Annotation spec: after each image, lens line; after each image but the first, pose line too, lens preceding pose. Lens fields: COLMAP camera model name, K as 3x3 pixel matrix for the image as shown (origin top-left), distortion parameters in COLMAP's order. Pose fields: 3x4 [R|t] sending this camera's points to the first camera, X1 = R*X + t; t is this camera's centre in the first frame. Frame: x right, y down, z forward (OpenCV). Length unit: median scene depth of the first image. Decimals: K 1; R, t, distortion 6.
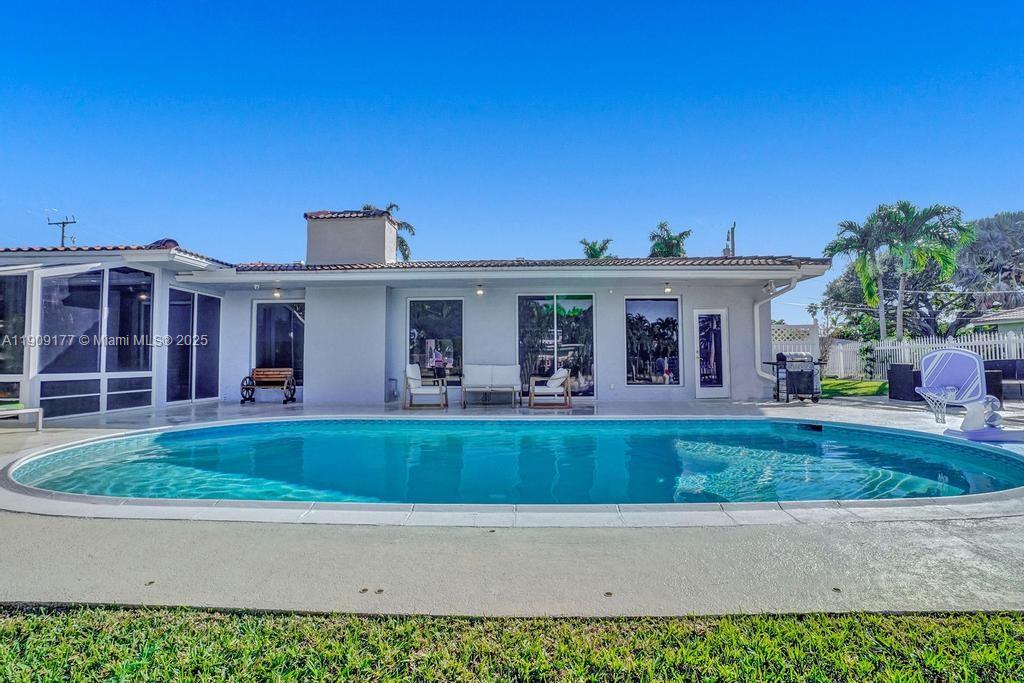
lens RADIAL K [[489.6, 0, 520.9], [0, 489.6, 341.8], [0, 0, 1]] dist [-0.087288, 0.037704]
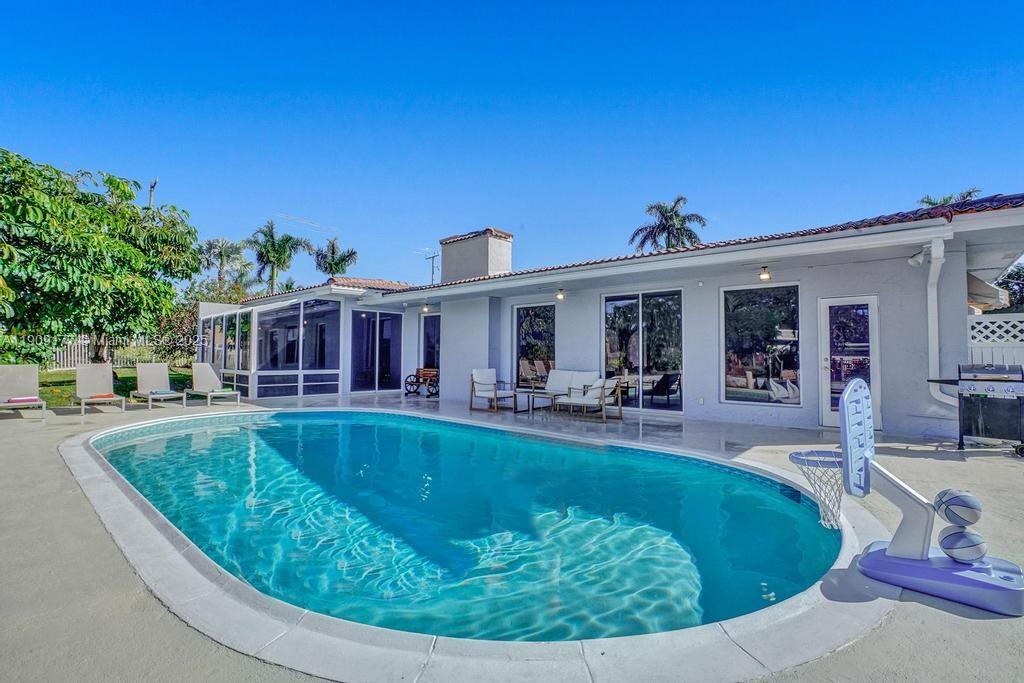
lens RADIAL K [[489.6, 0, 520.9], [0, 489.6, 341.8], [0, 0, 1]] dist [-0.087288, 0.037704]
pose [[0.759819, -0.009877, -0.650059, 0.500529], [0.017432, 0.999835, 0.005183, -0.016966], [0.649901, -0.015270, 0.759866, 0.202900]]
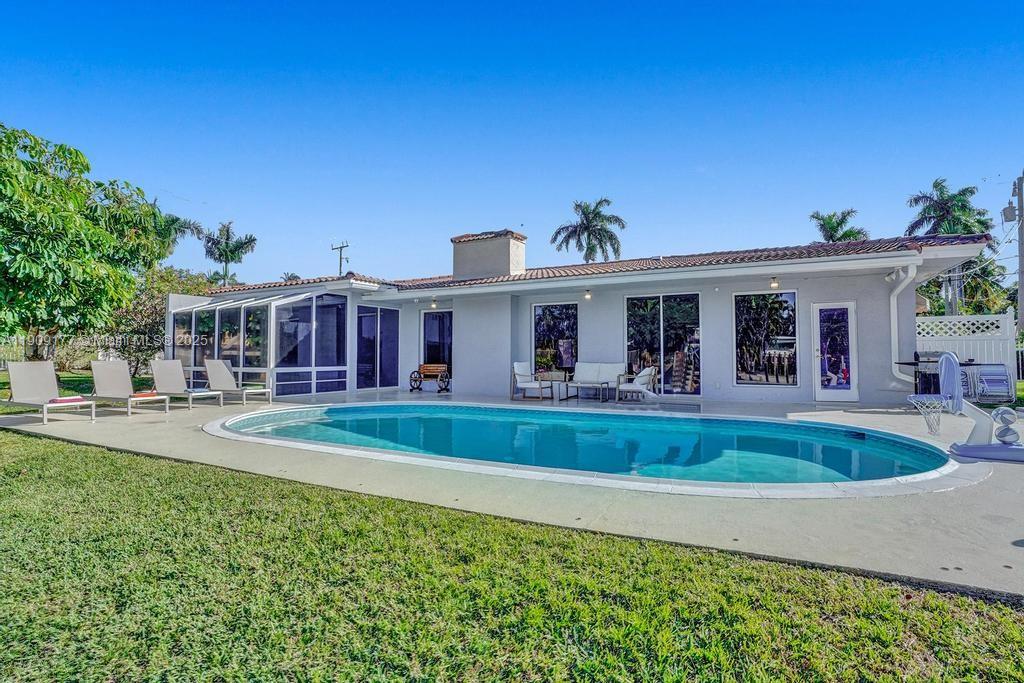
lens RADIAL K [[524.0, 0, 528.5], [0, 524.0, 339.1], [0, 0, 1]] dist [-0.078703, 0.037279]
pose [[0.894113, -0.012227, -0.447674, 0.326155], [0.016082, 0.999859, 0.004812, -0.013948], [0.447552, -0.011502, 0.894184, -0.112493]]
